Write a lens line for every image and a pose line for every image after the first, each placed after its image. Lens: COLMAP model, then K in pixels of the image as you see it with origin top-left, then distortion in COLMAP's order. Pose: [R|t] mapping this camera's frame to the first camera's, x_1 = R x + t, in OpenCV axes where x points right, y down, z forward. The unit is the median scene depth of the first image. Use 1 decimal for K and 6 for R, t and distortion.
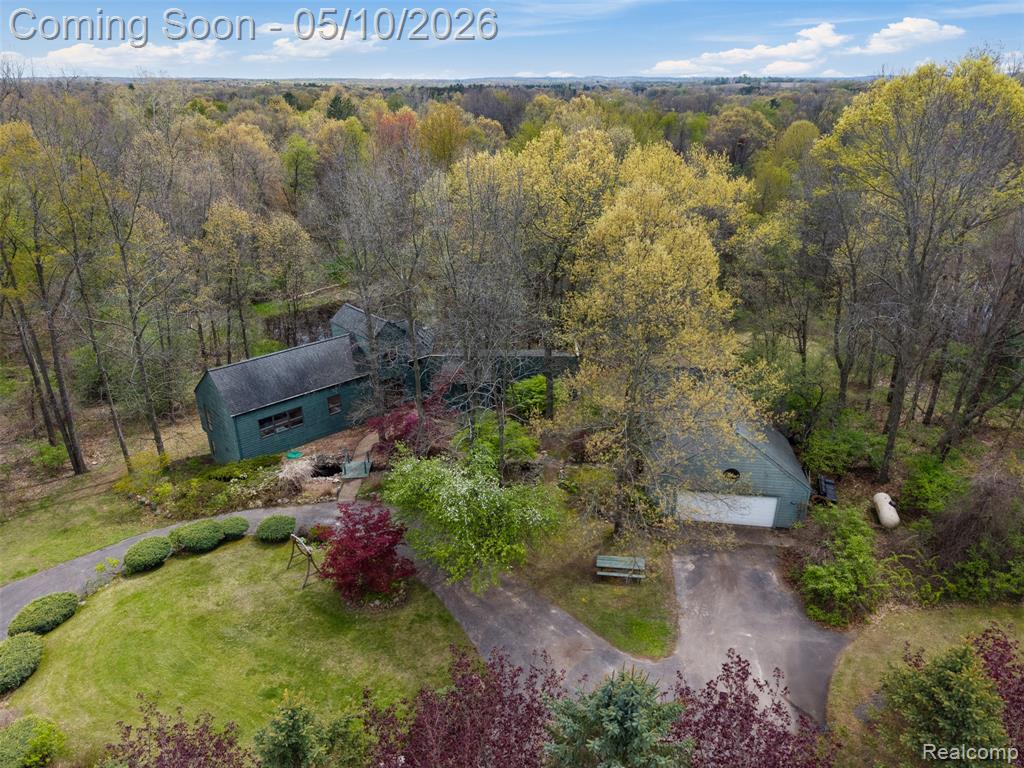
lens RADIAL K [[705.0, 0, 512.0], [0, 705.0, 384.0], [0, 0, 1]] dist [0.007514, -0.003126]
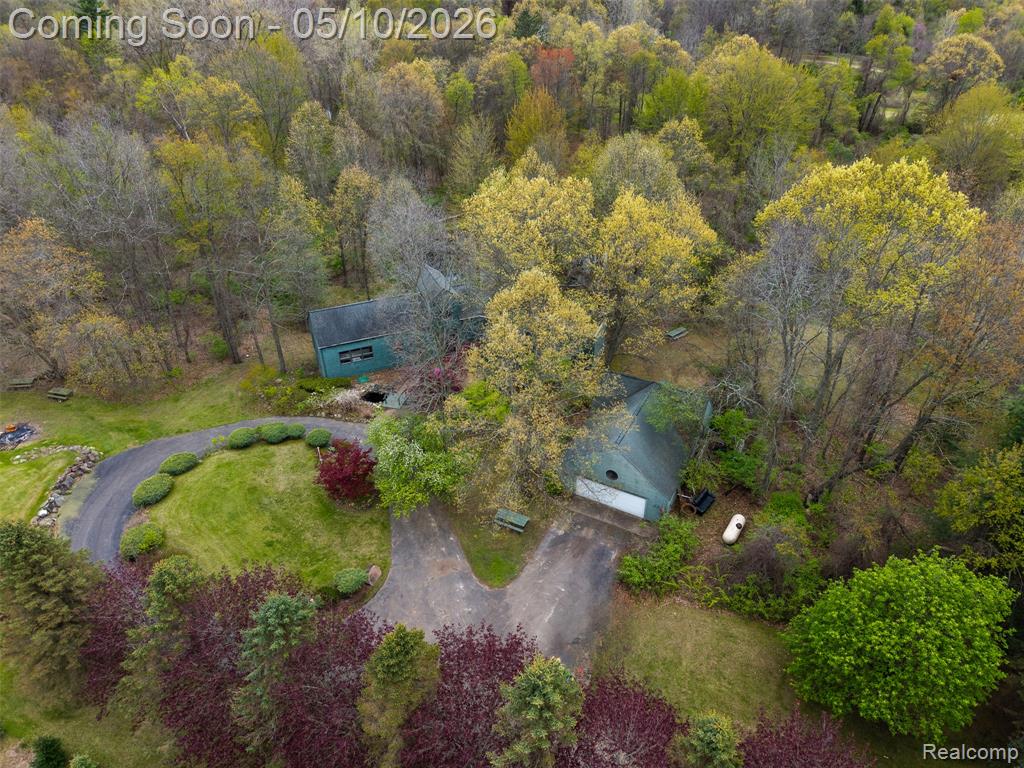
lens RADIAL K [[705.0, 0, 512.0], [0, 705.0, 384.0], [0, 0, 1]] dist [0.007514, -0.003126]
pose [[0.939069, 0.190650, -0.286009, 0.478197], [-0.135170, 0.969869, 0.202691, -0.277199], [0.316034, -0.151682, 0.936544, -0.270450]]
